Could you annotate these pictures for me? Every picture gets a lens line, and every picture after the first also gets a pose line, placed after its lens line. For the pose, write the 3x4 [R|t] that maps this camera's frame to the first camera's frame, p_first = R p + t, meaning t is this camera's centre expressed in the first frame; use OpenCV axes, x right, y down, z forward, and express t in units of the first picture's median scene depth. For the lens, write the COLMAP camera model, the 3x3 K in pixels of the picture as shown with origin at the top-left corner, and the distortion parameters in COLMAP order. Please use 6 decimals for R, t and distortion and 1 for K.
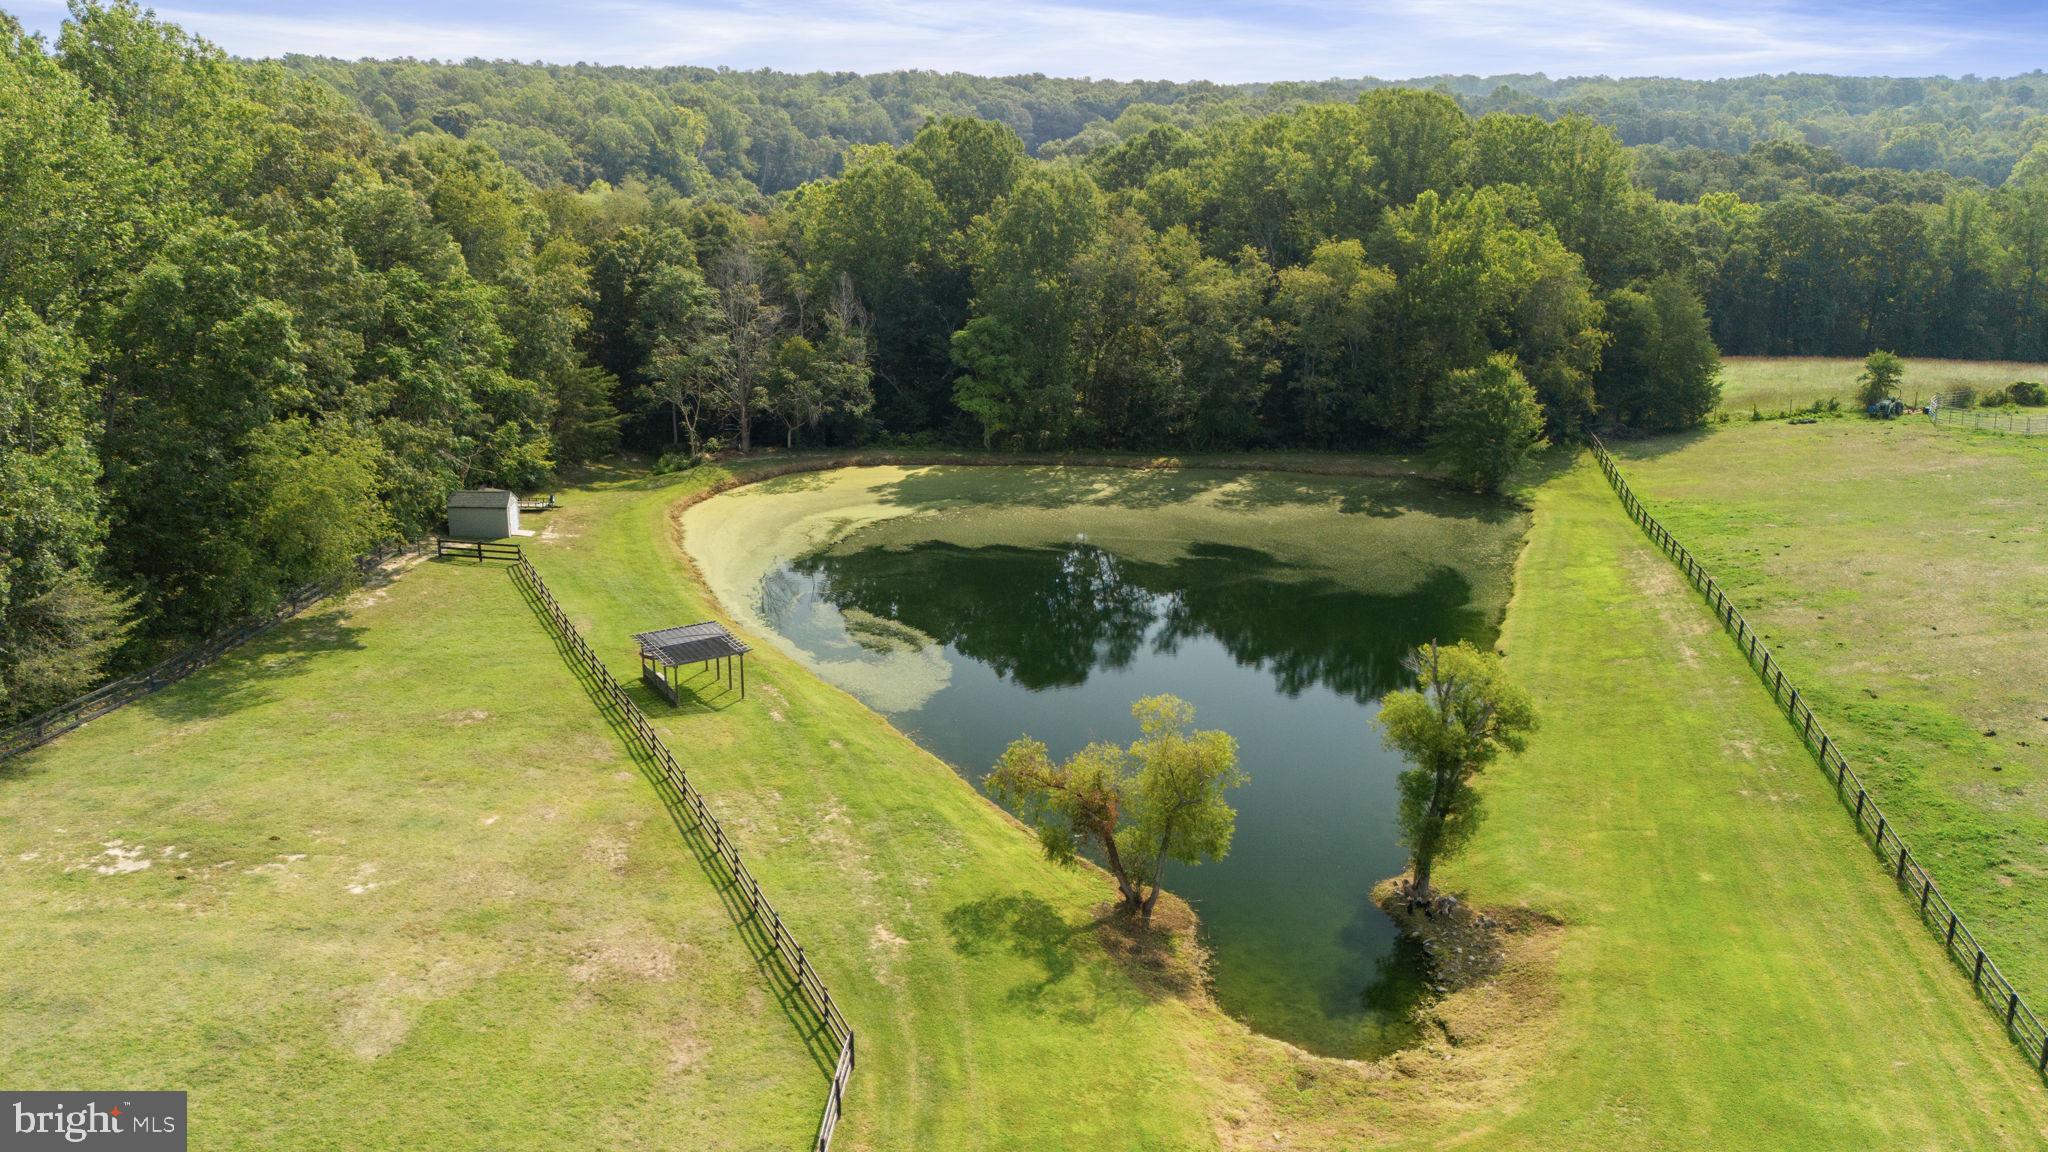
lens RADIAL K [[1496.0, 0, 1029.7], [0, 1496.0, 570.1], [0, 0, 1]] dist [0.034071, -0.032777]
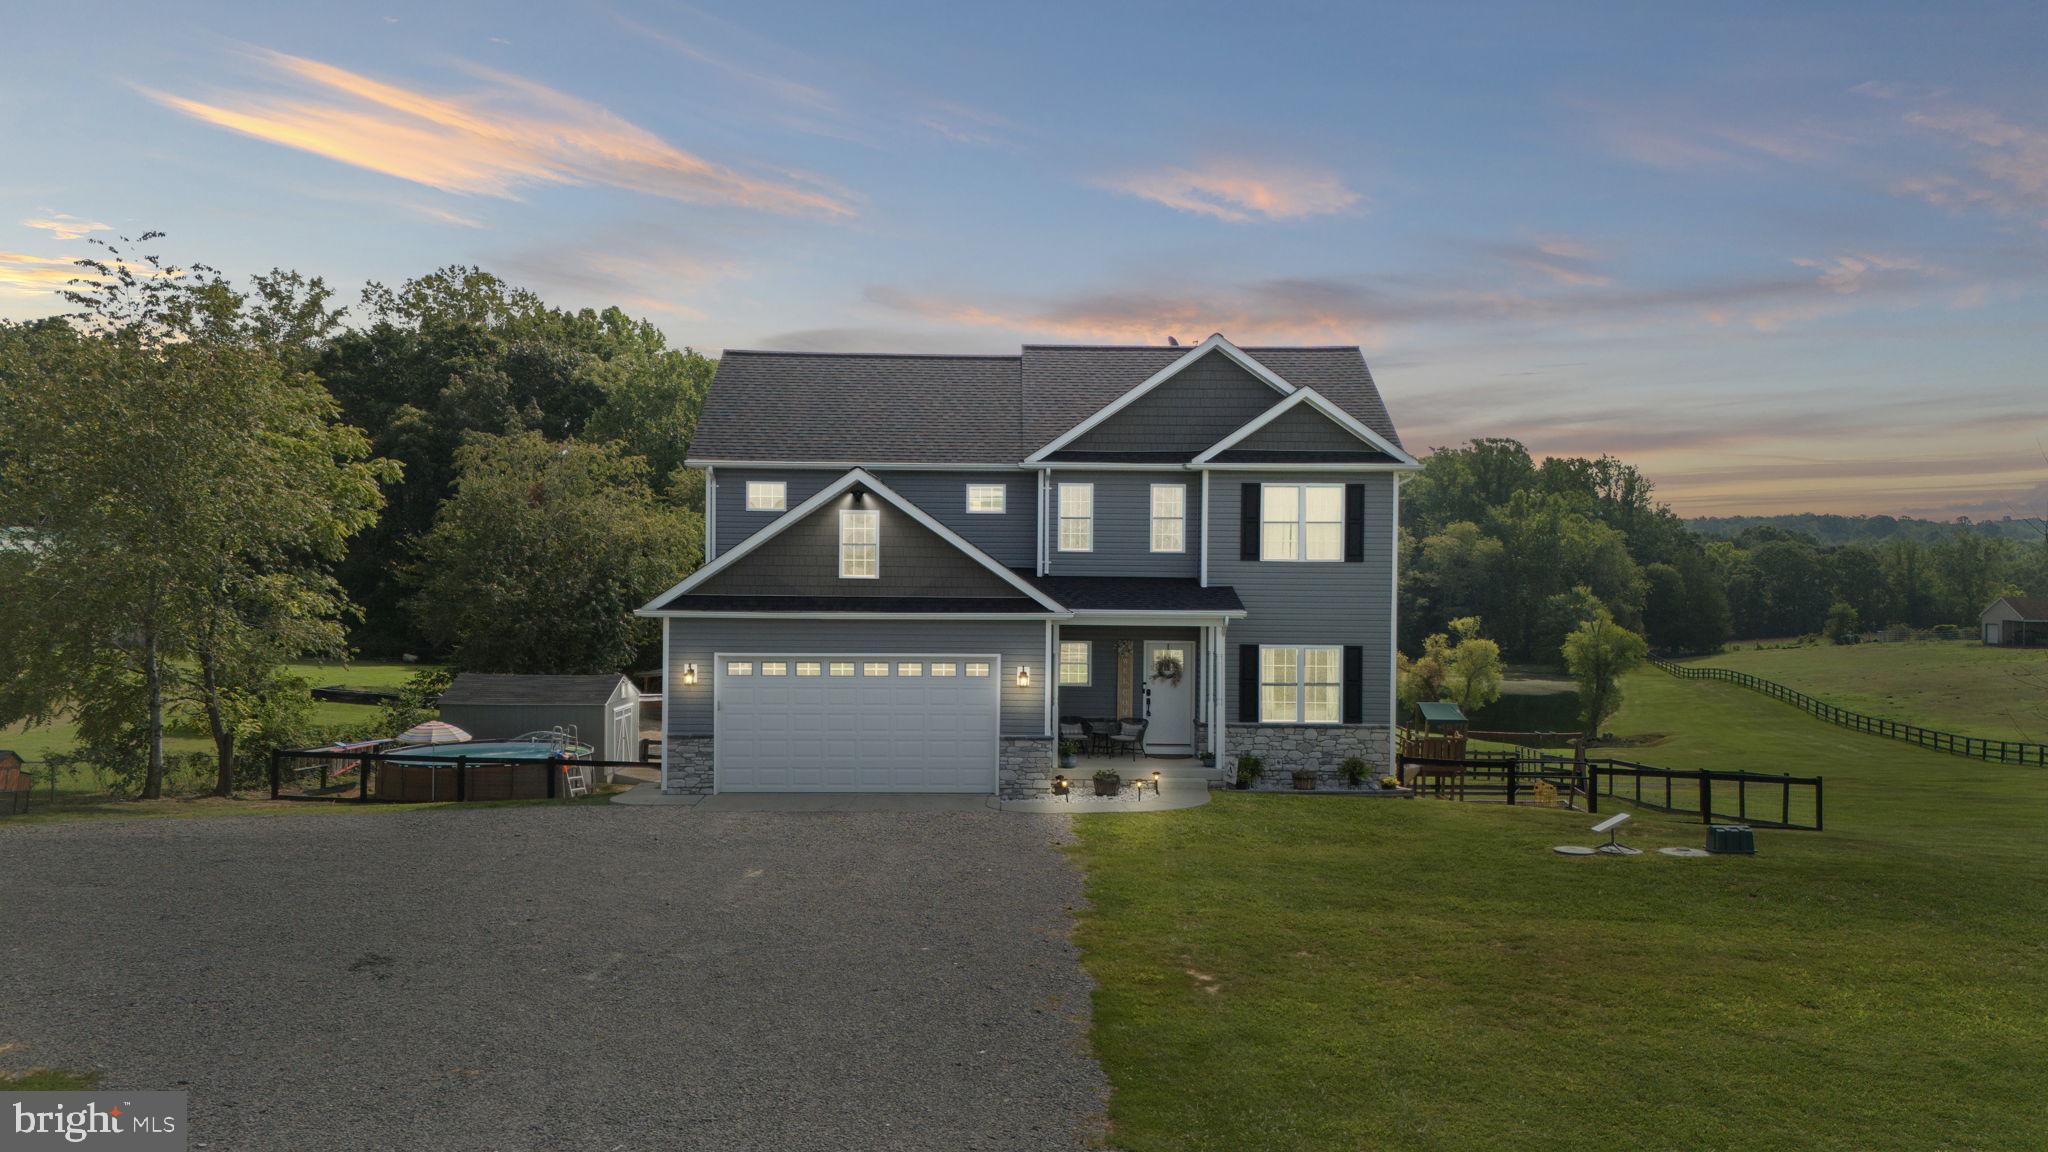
lens RADIAL K [[1496.0, 0, 1023.0], [0, 1496.0, 559.3], [0, 0, 1]] dist [0.034071, -0.032777]
pose [[0.999741, 0.012515, -0.018992, -0.202764], [-0.017488, 0.956856, -0.290035, 0.258844], [0.014543, 0.290292, 0.956828, -0.428546]]
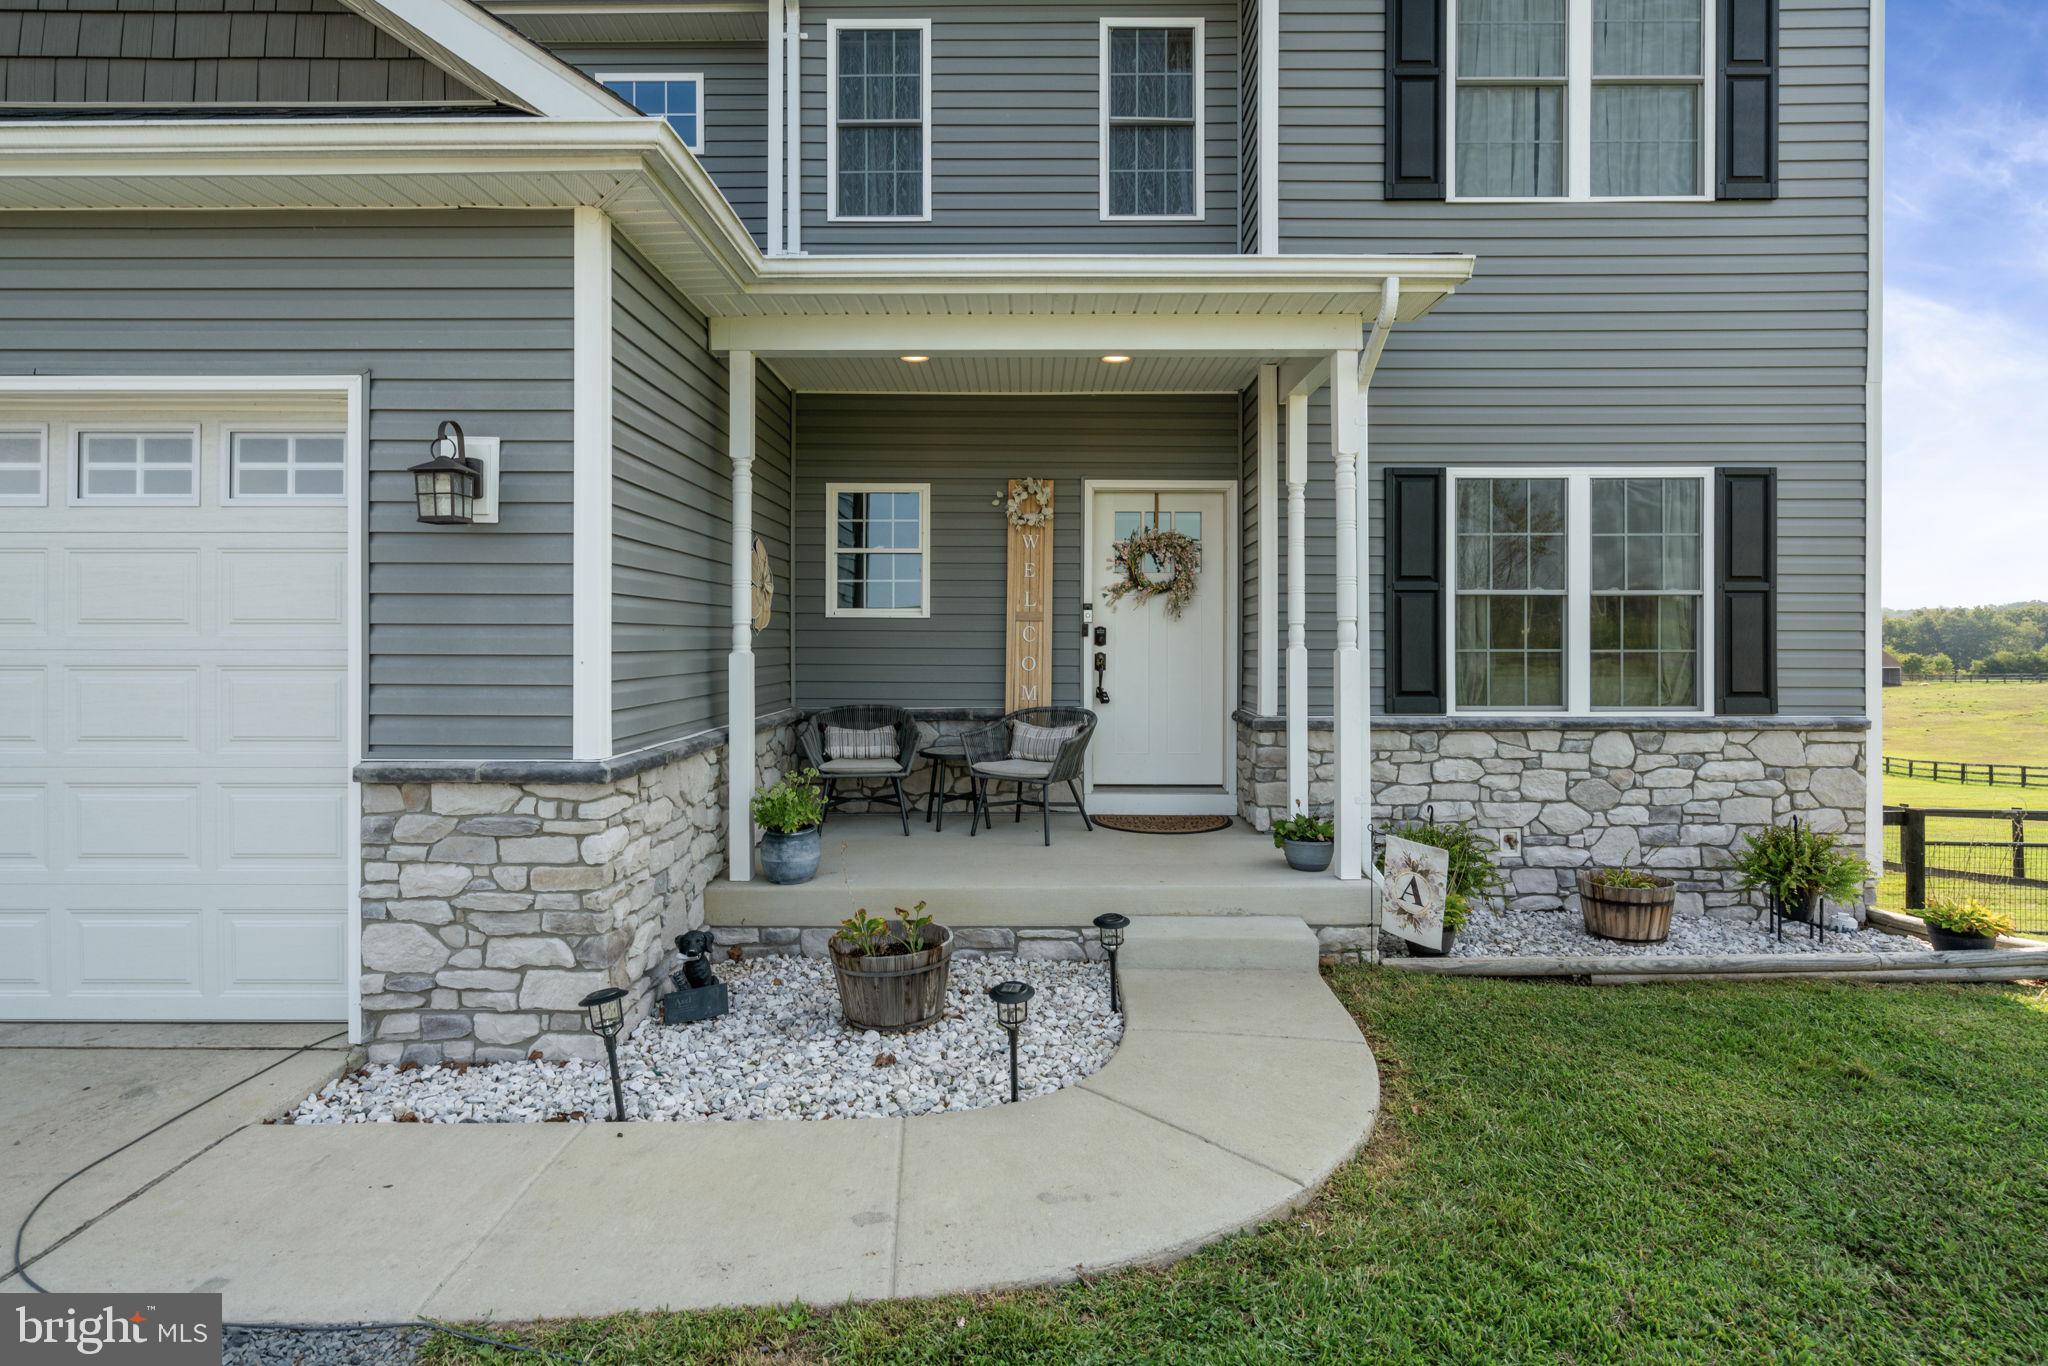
lens RADIAL K [[1029.3, 0, 1032.2], [0, 1029.3, 642.6], [0, 0, 1]] dist [-0.002524, 0.002319]
pose [[0.999196, 0.003228, -0.039954, -0.188372], [-0.014798, 0.956049, -0.292833, 0.226445], [0.037252, 0.293189, 0.955329, -0.246924]]
